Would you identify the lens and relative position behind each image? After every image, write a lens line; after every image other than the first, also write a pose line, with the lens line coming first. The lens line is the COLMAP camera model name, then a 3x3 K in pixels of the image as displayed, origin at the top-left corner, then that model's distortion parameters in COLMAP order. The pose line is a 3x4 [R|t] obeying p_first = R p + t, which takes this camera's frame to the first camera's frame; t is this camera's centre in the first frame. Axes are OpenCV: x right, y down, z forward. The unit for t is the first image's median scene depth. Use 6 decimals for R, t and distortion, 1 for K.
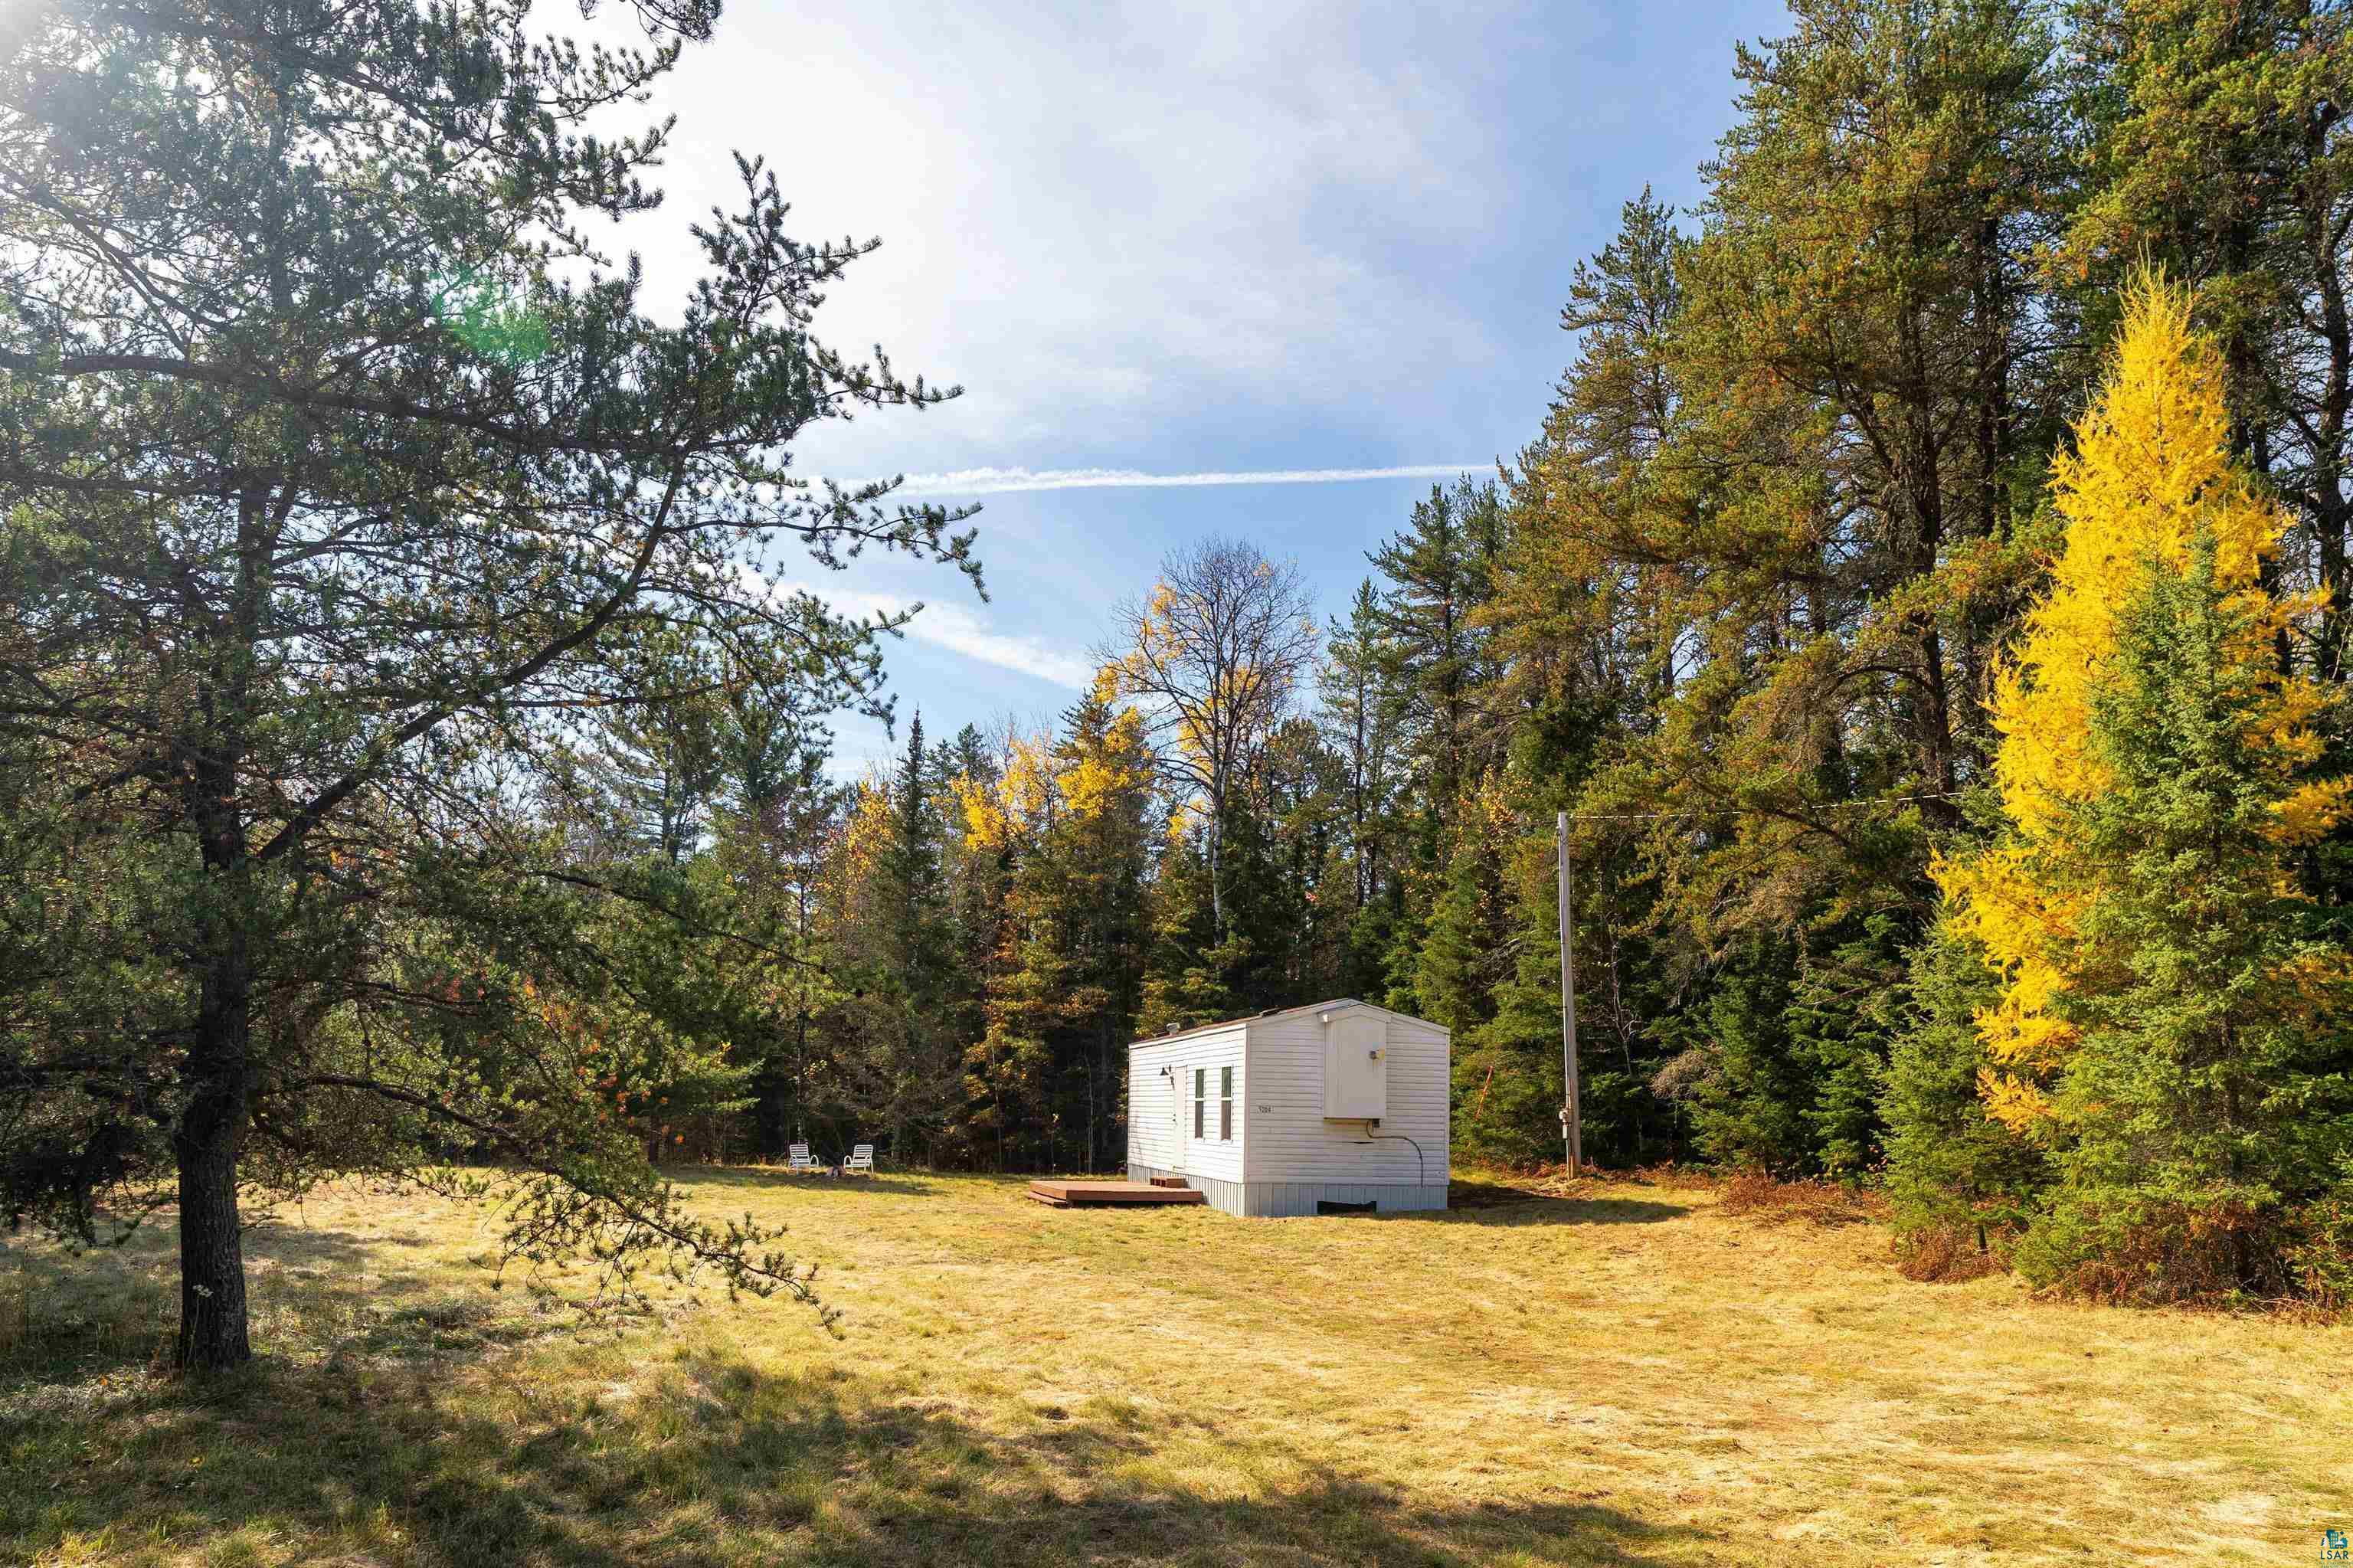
lens RADIAL K [[1843.3, 0, 1285.2], [0, 1843.3, 780.1], [0, 0, 1]] dist [0.027932, -0.000930]
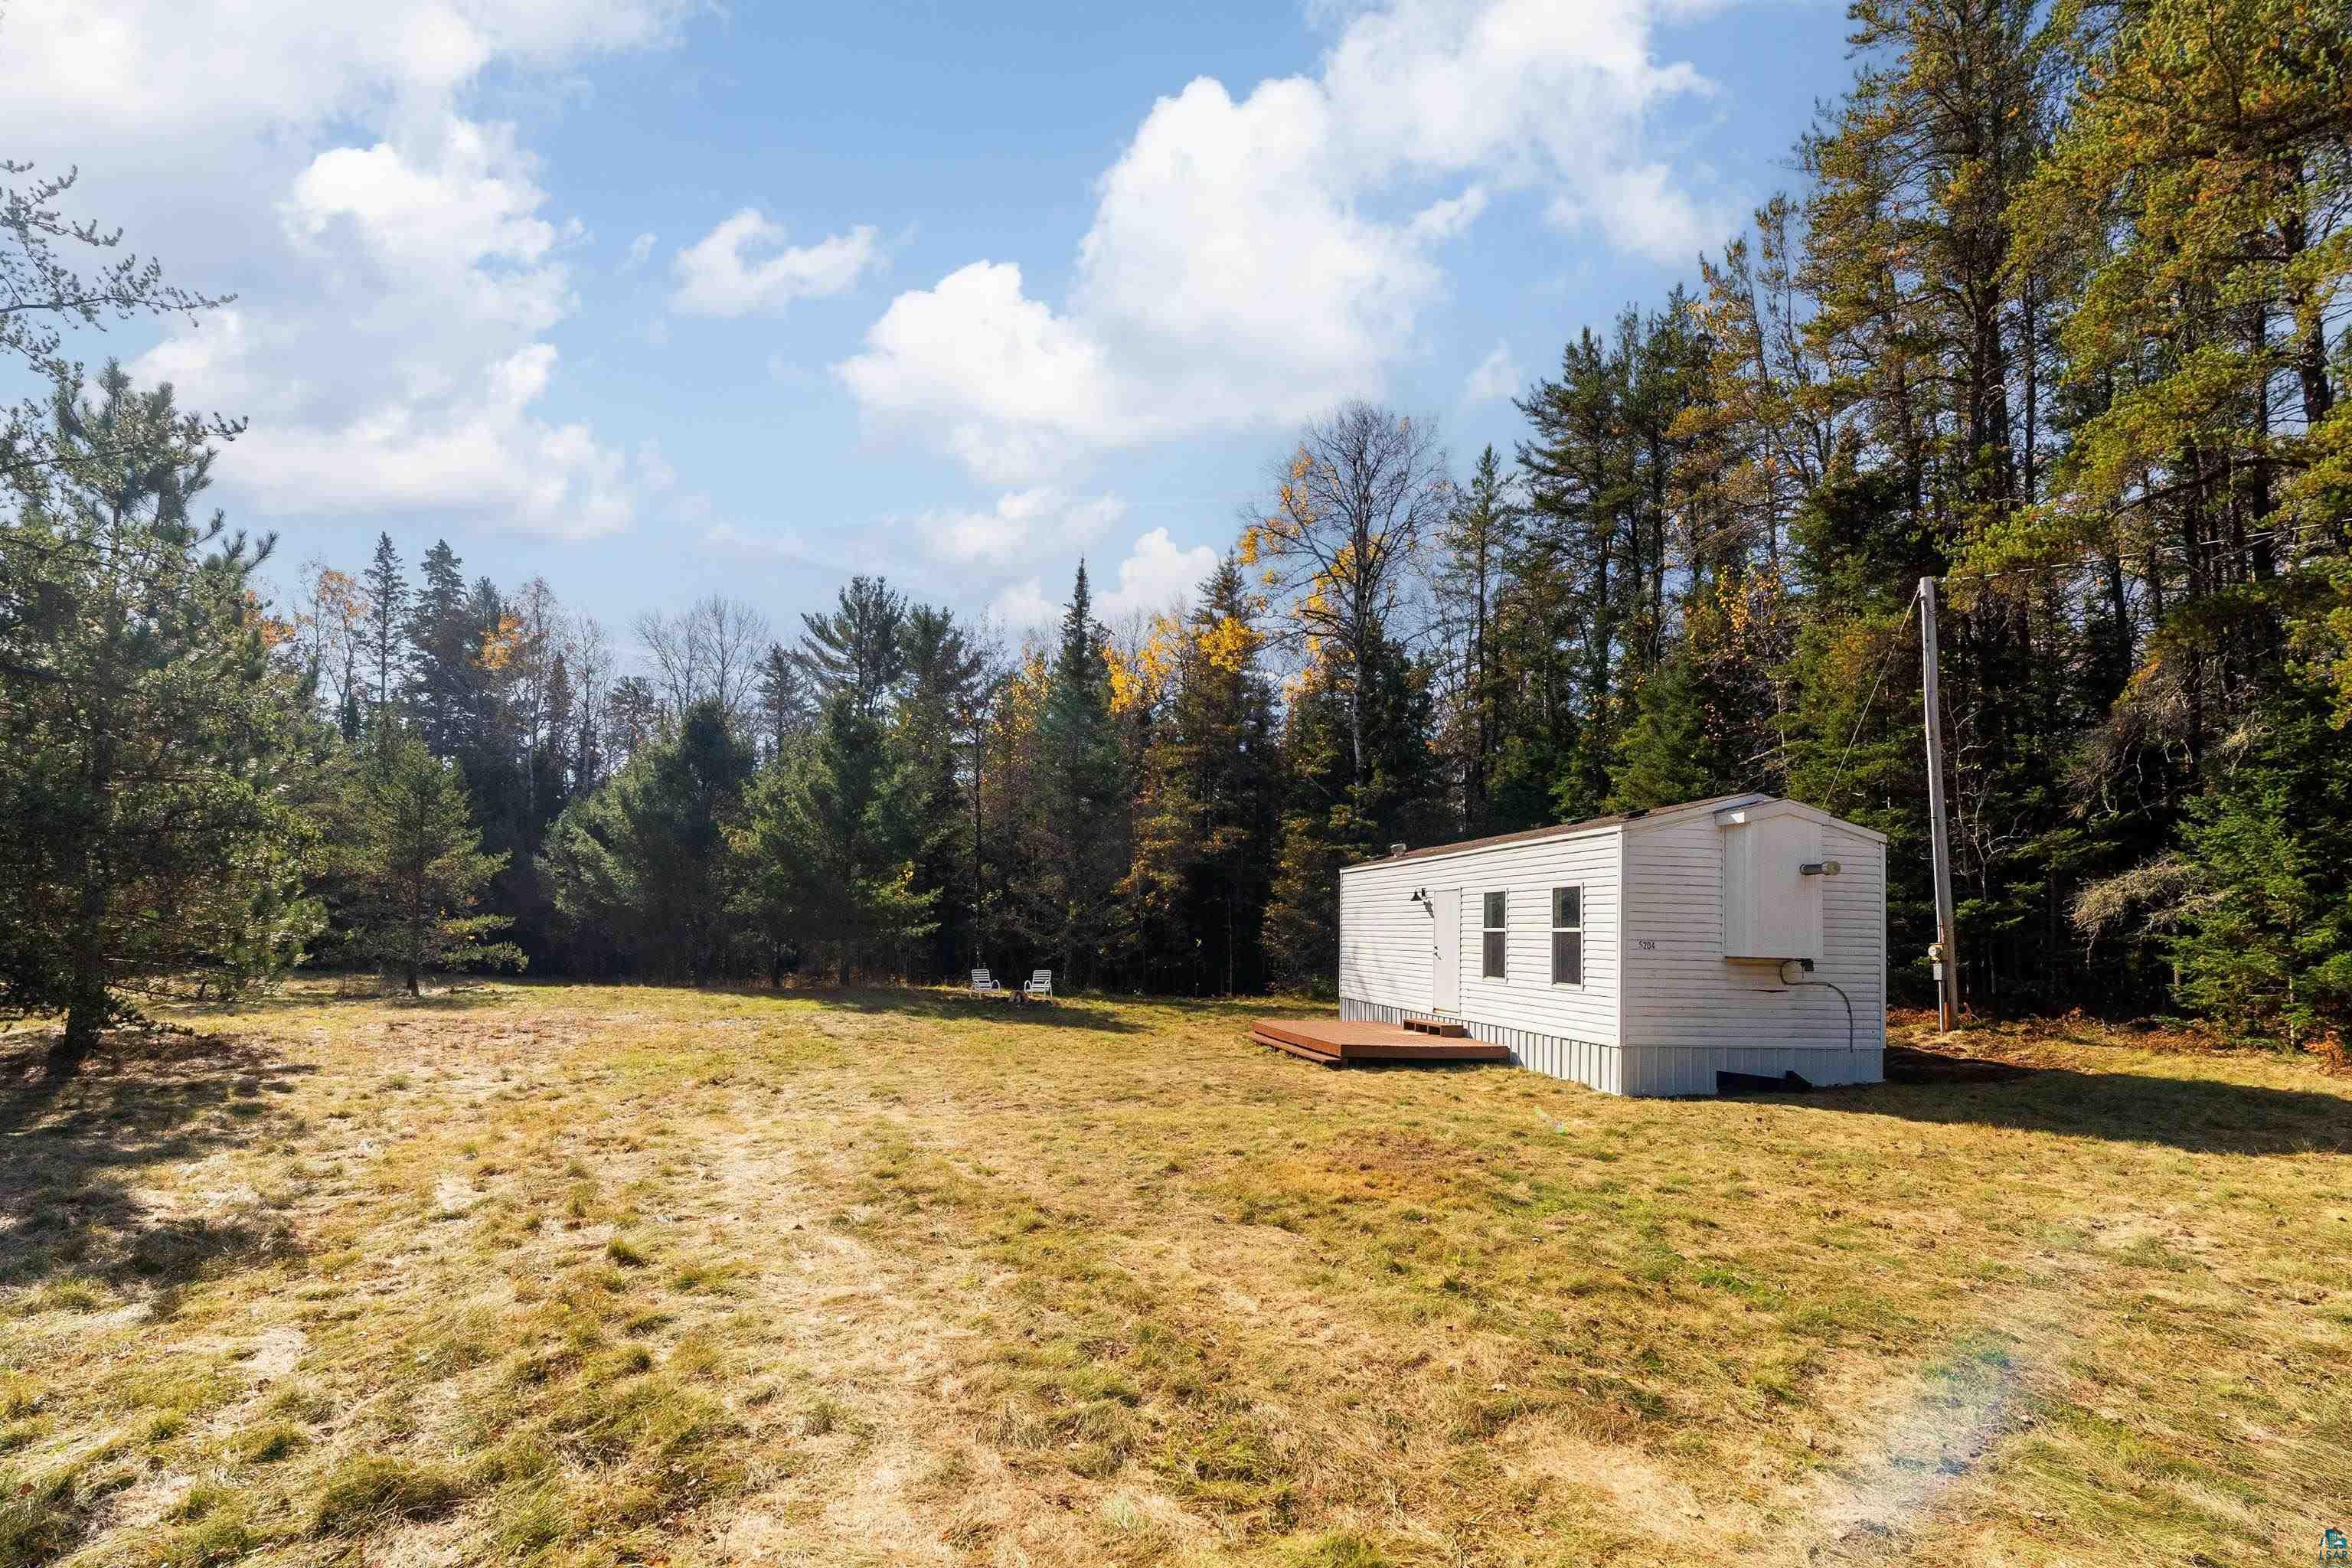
lens RADIAL K [[1141.5, 0, 1183.5], [0, 1141.5, 783.7], [0, 0, 1]] dist [-0.003284, 0.005802]
pose [[0.998335, -0.002097, -0.057639, -0.108468], [0.004858, 0.998845, 0.047801, 0.061835], [0.057472, -0.048002, 0.997192, 0.362947]]
